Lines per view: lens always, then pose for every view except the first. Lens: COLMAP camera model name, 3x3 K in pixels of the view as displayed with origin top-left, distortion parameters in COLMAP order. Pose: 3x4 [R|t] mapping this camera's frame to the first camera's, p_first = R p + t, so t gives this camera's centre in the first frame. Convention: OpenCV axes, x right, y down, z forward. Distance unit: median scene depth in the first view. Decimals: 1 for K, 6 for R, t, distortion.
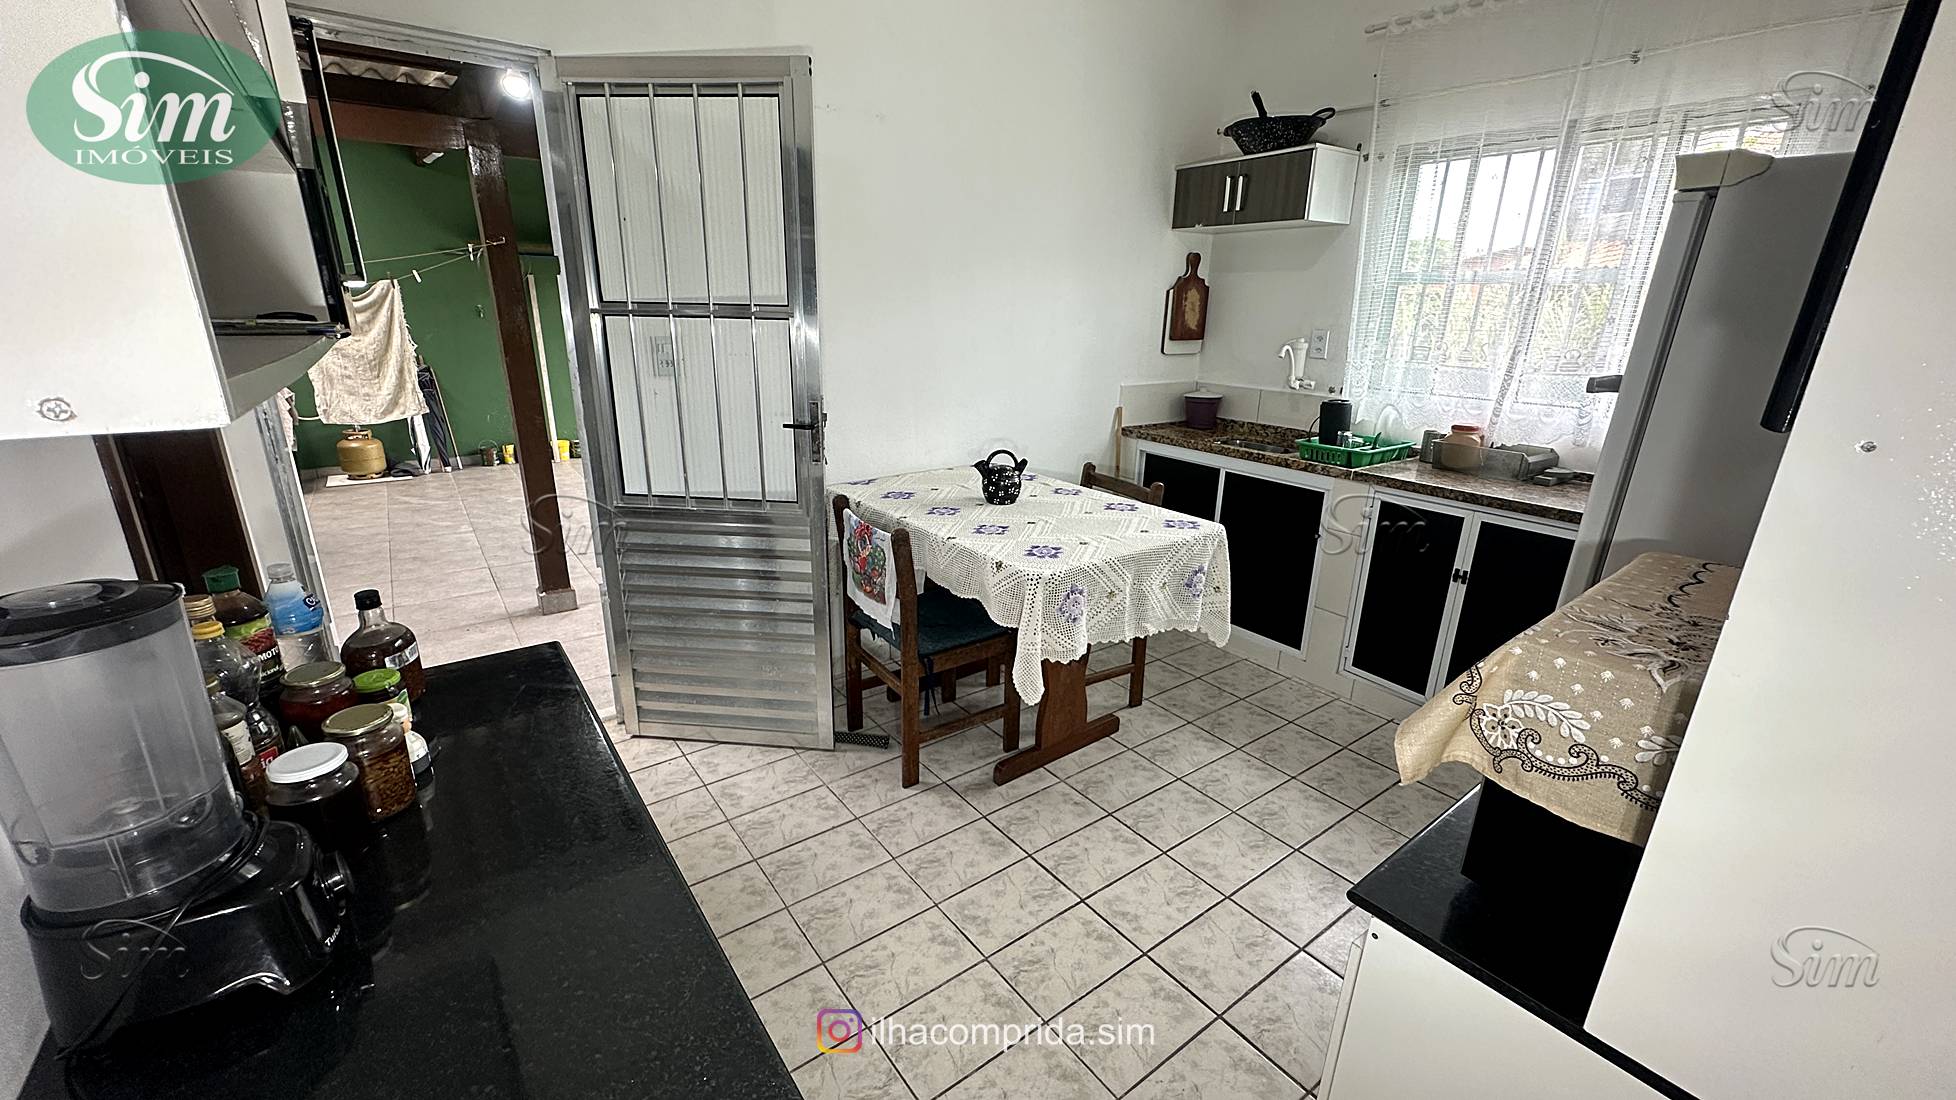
lens RADIAL K [[781.6, 0, 975.1], [0, 781.6, 551.1], [0, 0, 1]] dist [-0.001839, -0.000170]
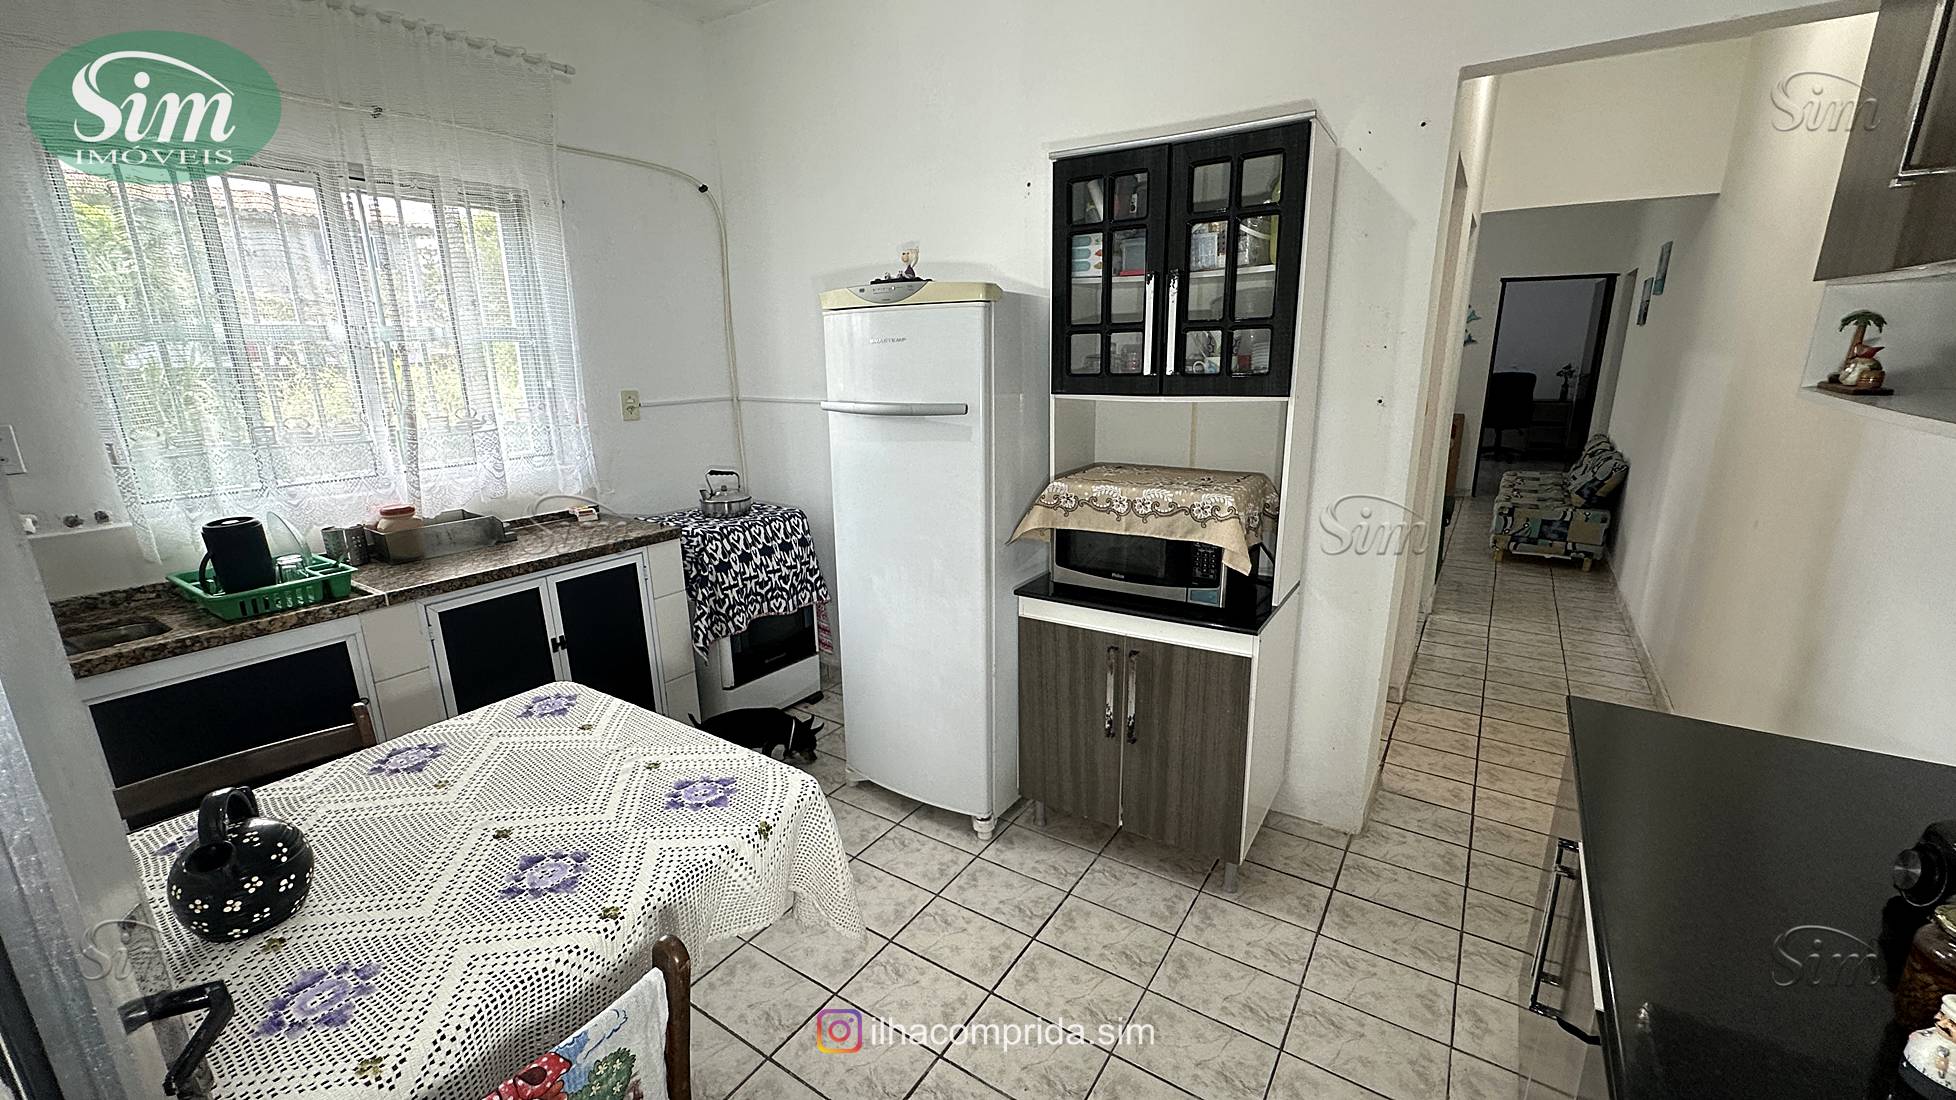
lens RADIAL K [[781.6, 0, 975.1], [0, 781.6, 551.1], [0, 0, 1]] dist [-0.001839, -0.000170]
pose [[-0.333293, -0.247619, 0.909725, -0.390231], [0.298510, 0.887541, 0.350945, -0.253750], [-0.894320, 0.388529, -0.221895, 0.722637]]
